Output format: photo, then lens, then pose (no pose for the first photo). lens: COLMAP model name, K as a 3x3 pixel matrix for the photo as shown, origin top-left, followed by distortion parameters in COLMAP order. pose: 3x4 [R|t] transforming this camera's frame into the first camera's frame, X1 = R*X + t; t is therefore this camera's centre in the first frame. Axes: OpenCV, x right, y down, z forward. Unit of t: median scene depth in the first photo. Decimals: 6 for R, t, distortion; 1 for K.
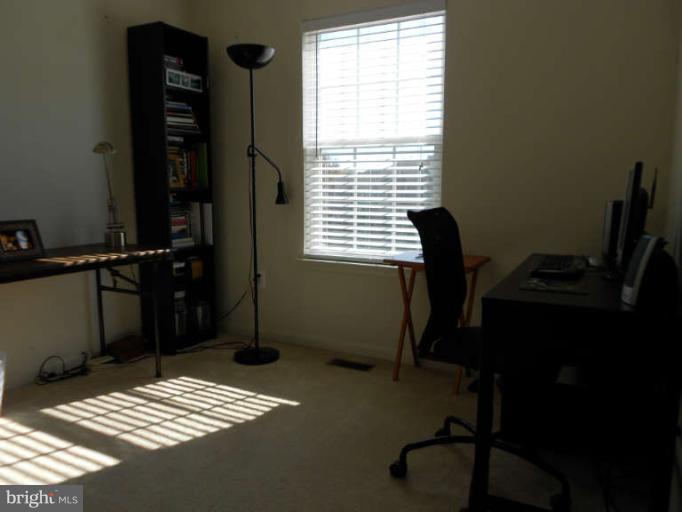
lens RADIAL K [[519.1, 0, 340.8], [0, 519.1, 250.2], [0, 0, 1]] dist [-0.001031, -0.010659]
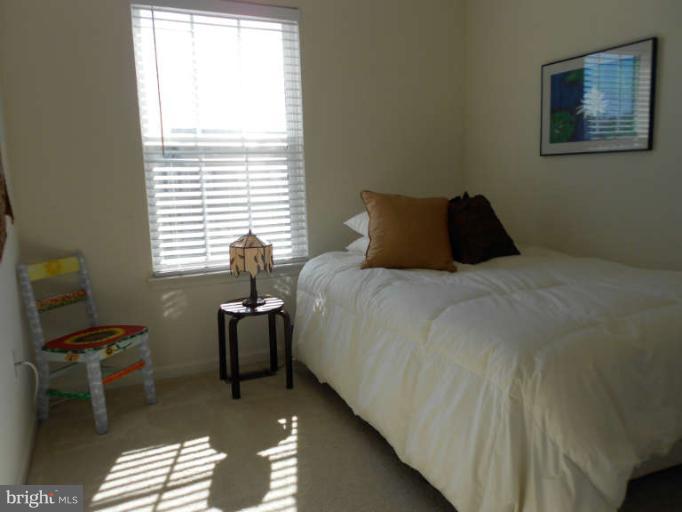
lens RADIAL K [[496.8, 0, 341.6], [0, 496.8, 261.8], [0, 0, 1]] dist [-0.026644, -0.001480]
pose [[0.595920, -0.152639, 0.788404, -0.621498], [0.135700, 0.986791, 0.088479, -0.045515], [-0.791495, 0.054260, 0.608762, 0.324824]]
